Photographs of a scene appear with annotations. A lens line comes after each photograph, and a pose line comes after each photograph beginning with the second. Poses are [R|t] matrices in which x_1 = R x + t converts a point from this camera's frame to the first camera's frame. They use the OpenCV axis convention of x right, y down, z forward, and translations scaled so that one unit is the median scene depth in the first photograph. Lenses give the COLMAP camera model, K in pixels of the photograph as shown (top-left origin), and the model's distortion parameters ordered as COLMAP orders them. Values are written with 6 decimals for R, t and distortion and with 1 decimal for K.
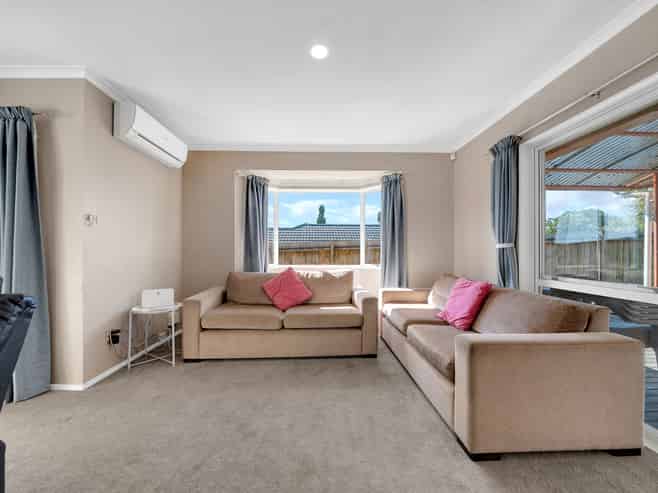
lens RADIAL K [[257.0, 0, 327.6], [0, 257.0, 249.4], [0, 0, 1]] dist [-0.002826, -0.000516]
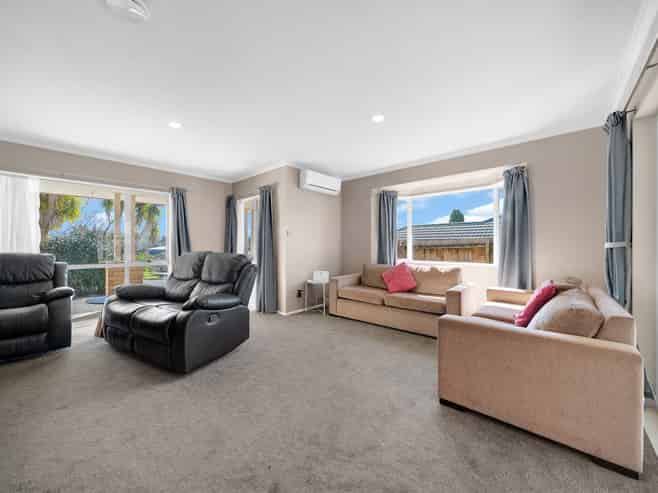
lens RADIAL K [[257.0, 0, 322.1], [0, 257.0, 244.7], [0, 0, 1]] dist [-0.002826, -0.000516]
pose [[0.717942, -0.005032, -0.696085, 0.465707], [0.004459, 0.999987, -0.002629, -0.013500], [0.696089, -0.001216, 0.717955, -0.191561]]
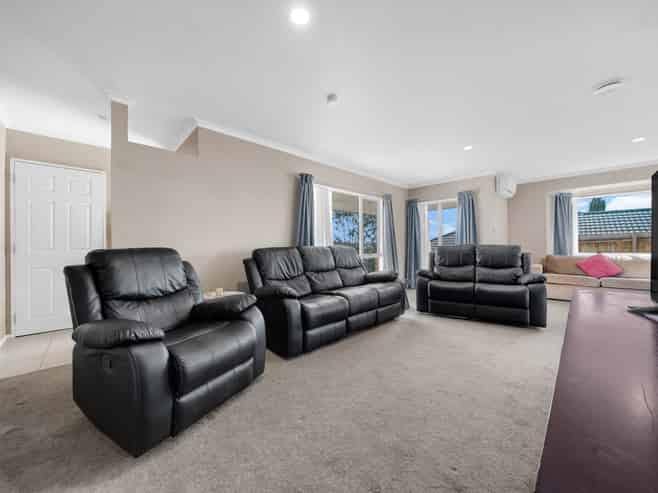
lens RADIAL K [[257.0, 0, 326.6], [0, 257.0, 244.7], [0, 0, 1]] dist [-0.002826, -0.000516]
pose [[0.678558, -0.001101, -0.734546, -0.136455], [0.008026, 0.999950, 0.005915, 0.000754], [0.734503, -0.009910, 0.678533, -1.275895]]
